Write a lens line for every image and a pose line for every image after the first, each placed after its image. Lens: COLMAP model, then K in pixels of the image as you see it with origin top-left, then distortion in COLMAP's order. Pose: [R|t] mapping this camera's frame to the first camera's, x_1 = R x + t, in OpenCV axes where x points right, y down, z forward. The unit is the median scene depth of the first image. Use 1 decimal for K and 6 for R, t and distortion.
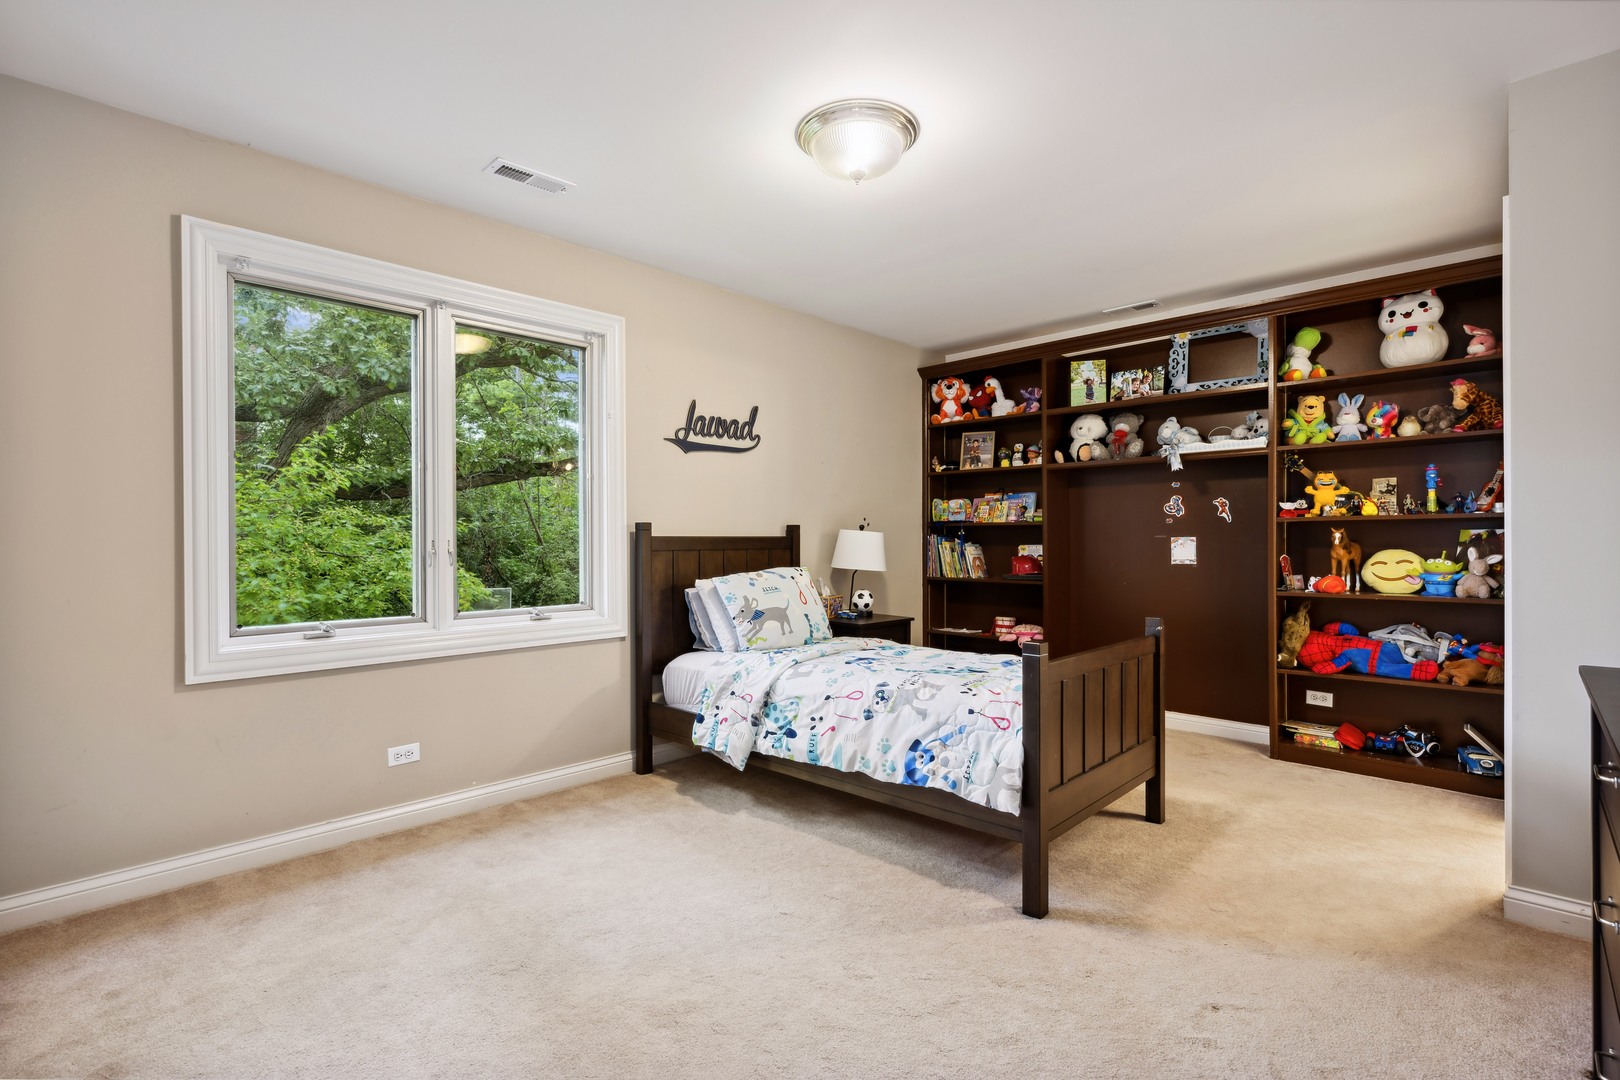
lens RADIAL K [[786.9, 0, 811.4], [0, 786.9, 538.8], [0, 0, 1]] dist [0.000550, 0.000070]
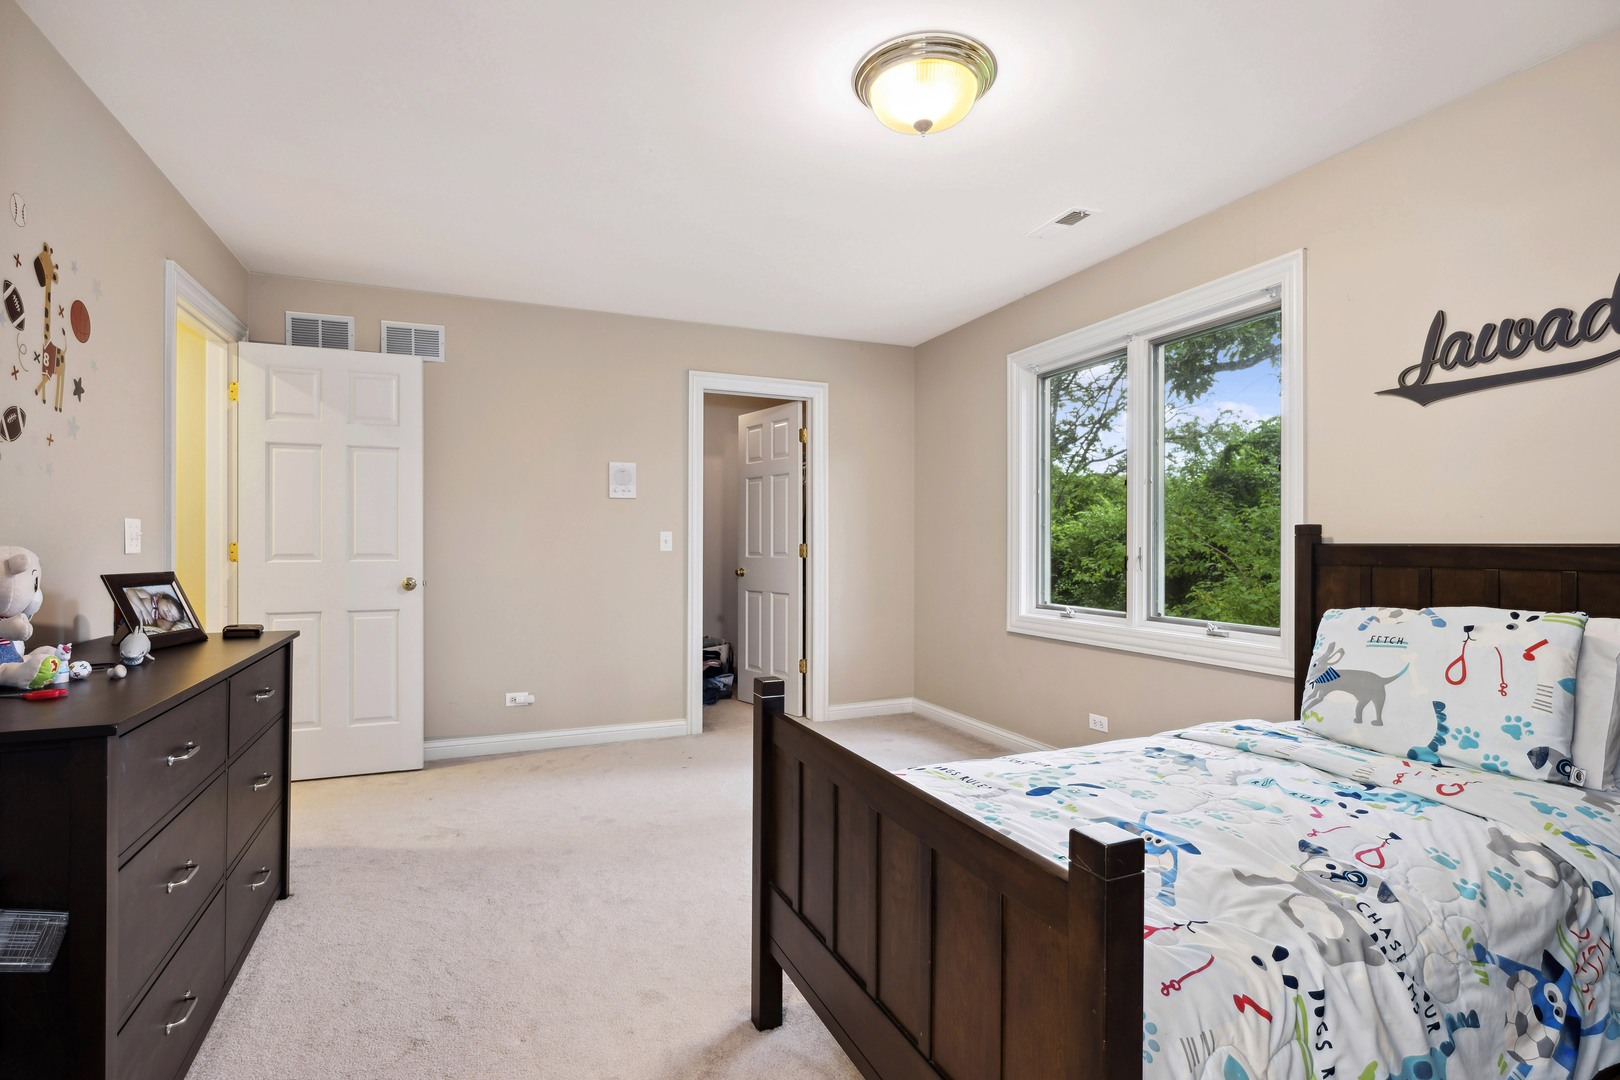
lens RADIAL K [[786.9, 0, 809.6], [0, 786.9, 545.5], [0, 0, 1]] dist [0.000550, 0.000070]
pose [[-0.396903, 0.008336, -0.917823, 0.578312], [0.007461, 0.999955, 0.005855, -0.008321], [0.917830, -0.004523, -0.396947, 0.800748]]
